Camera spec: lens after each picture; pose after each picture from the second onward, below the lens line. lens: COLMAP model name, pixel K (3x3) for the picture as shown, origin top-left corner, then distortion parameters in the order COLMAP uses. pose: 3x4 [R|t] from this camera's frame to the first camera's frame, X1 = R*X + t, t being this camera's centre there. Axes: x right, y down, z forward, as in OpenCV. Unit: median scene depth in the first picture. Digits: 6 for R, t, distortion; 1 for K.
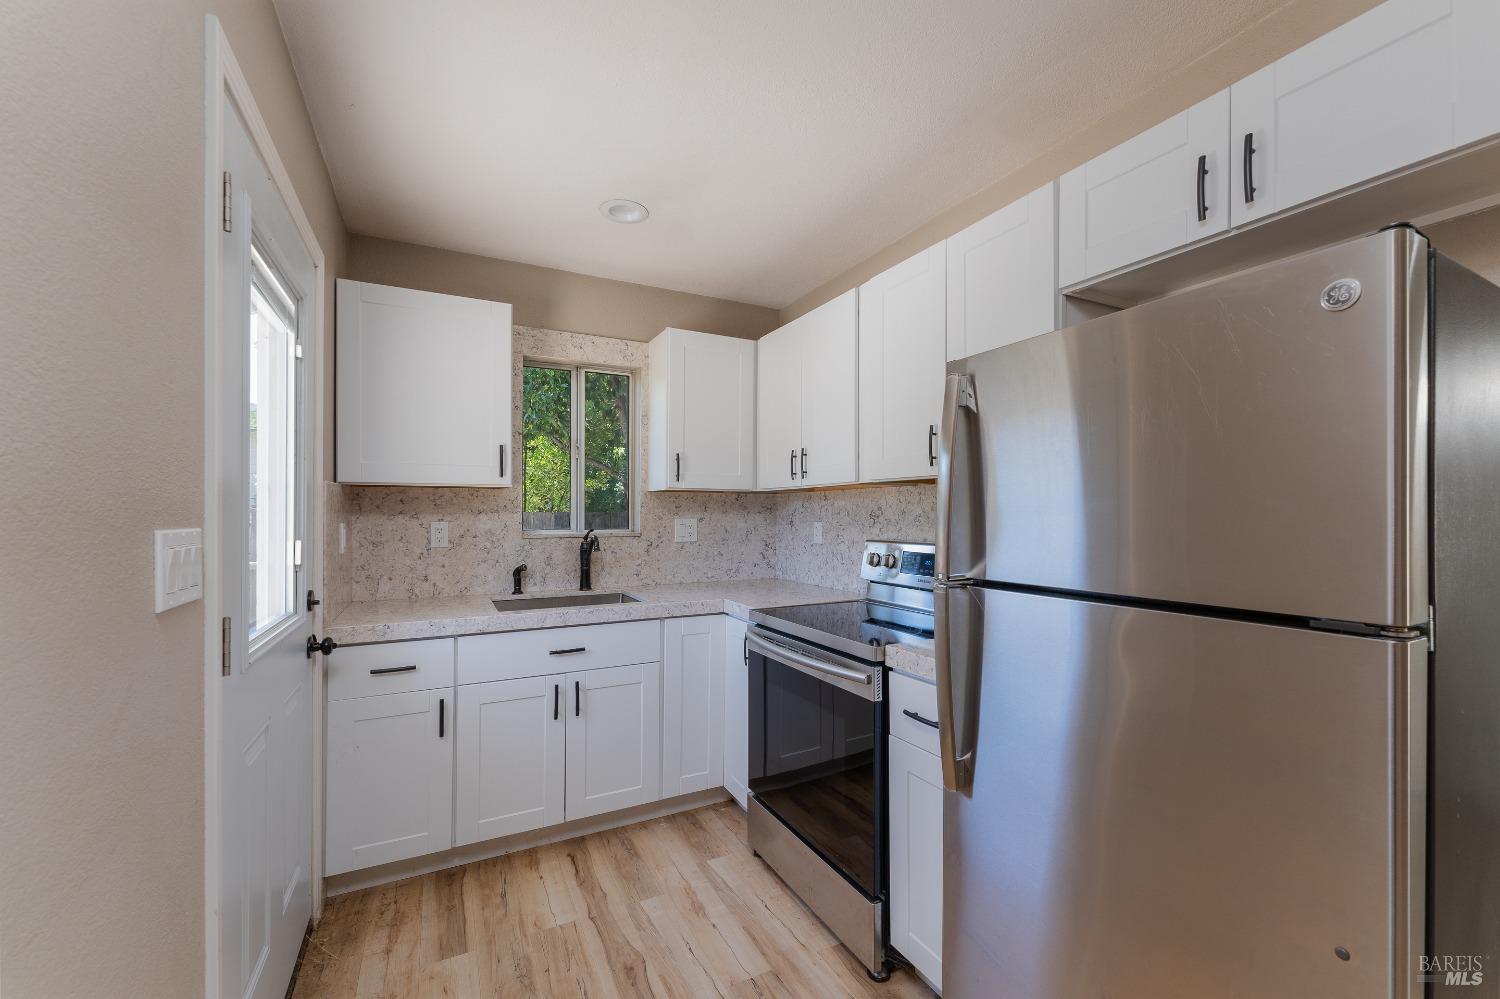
lens RADIAL K [[605.2, 0, 746.4], [0, 605.2, 503.2], [0, 0, 1]] dist [0.000757, -0.000002]
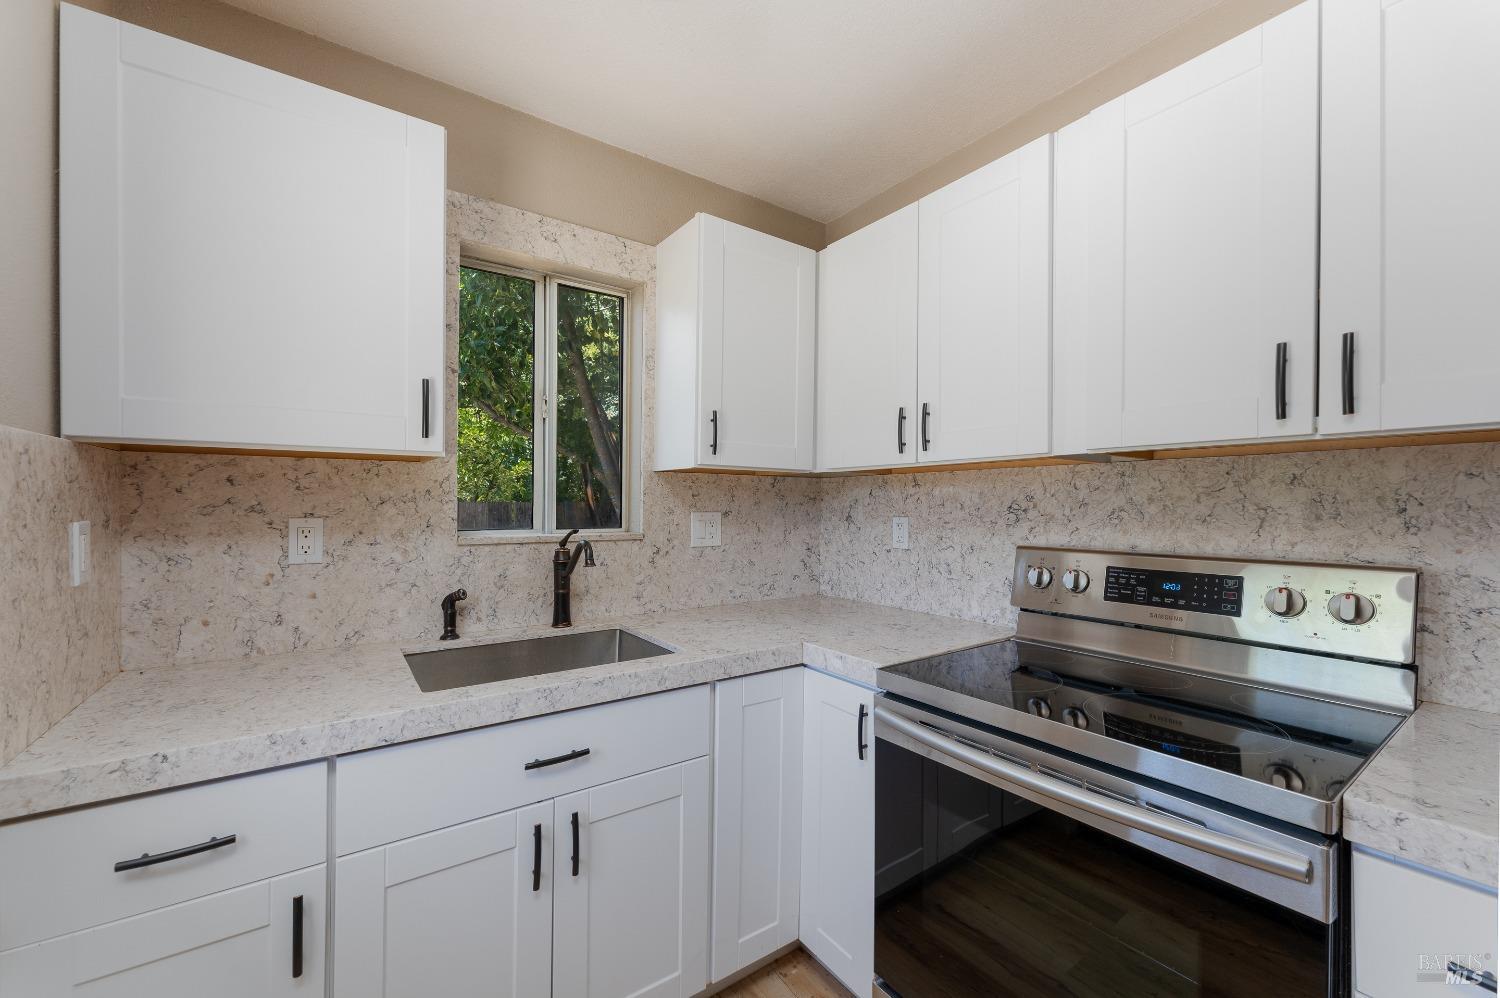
lens RADIAL K [[598.8, 0, 744.9], [0, 598.8, 498.0], [0, 0, 1]] dist [-0.000010, -0.000348]
pose [[0.990729, 0.004985, 0.135759, -0.166899], [-0.005694, 0.999972, 0.004832, 0.006559], [-0.135731, -0.005560, 0.990730, 0.368097]]
